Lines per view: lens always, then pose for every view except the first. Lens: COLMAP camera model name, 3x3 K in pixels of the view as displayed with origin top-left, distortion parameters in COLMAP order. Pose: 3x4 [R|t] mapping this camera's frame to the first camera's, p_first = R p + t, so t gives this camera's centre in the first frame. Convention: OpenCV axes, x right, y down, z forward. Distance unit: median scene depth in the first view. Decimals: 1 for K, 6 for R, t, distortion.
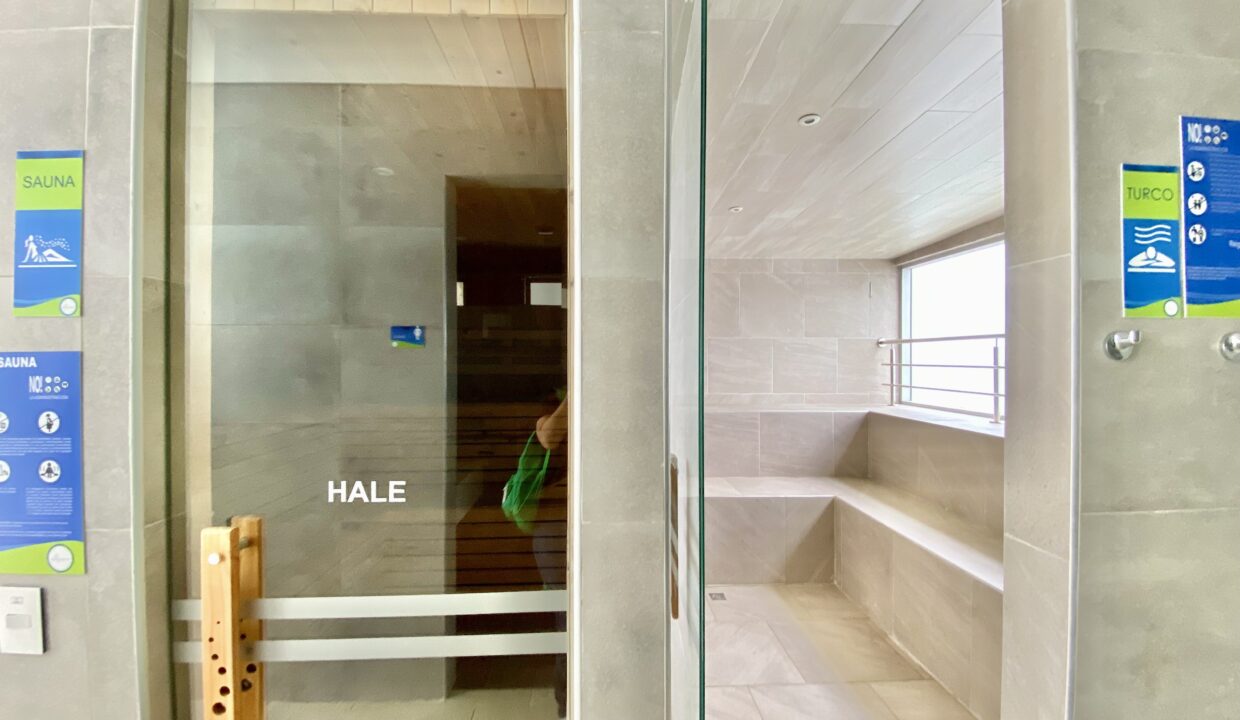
lens RADIAL K [[514.5, 0, 620.0], [0, 514.5, 360.0], [0, 0, 1]] dist [0.008204, 0.000038]
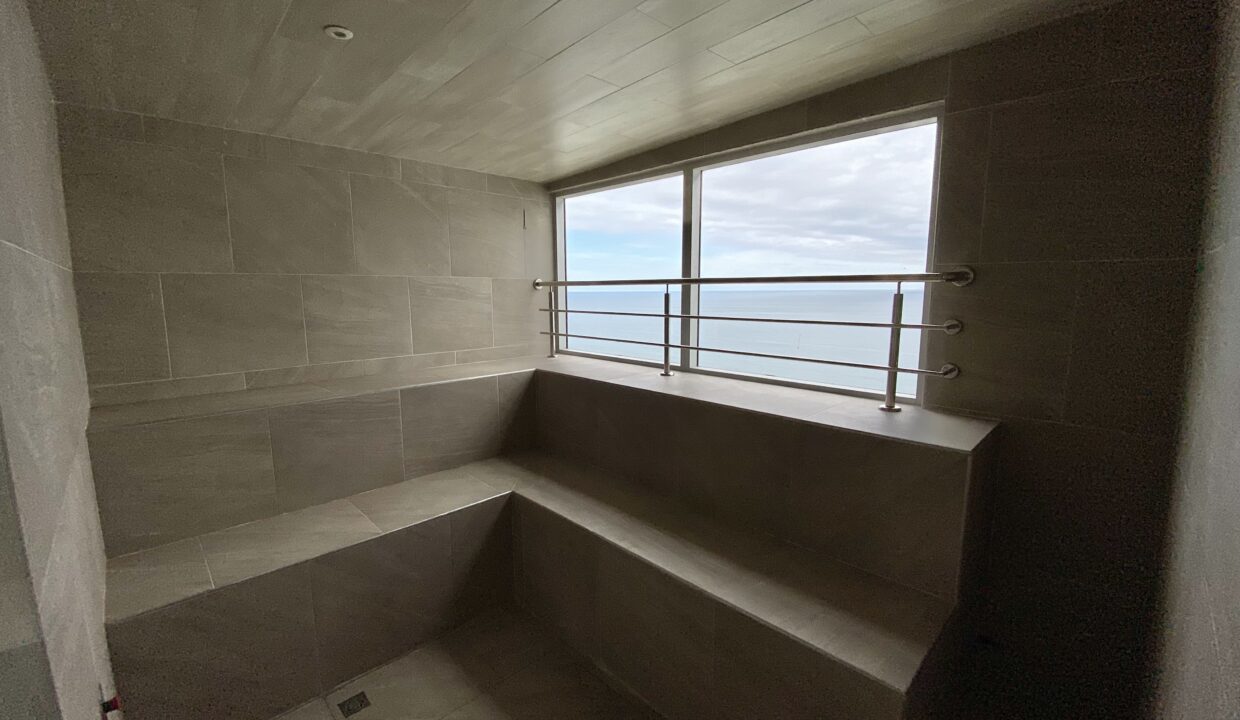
lens RADIAL K [[514.5, 0, 620.0], [0, 514.5, 360.0], [0, 0, 1]] dist [0.008204, 0.000038]
pose [[0.748600, -0.086446, 0.657363, 0.043642], [0.009960, 0.992818, 0.119218, -0.009894], [-0.662948, -0.082699, 0.744084, 0.279983]]
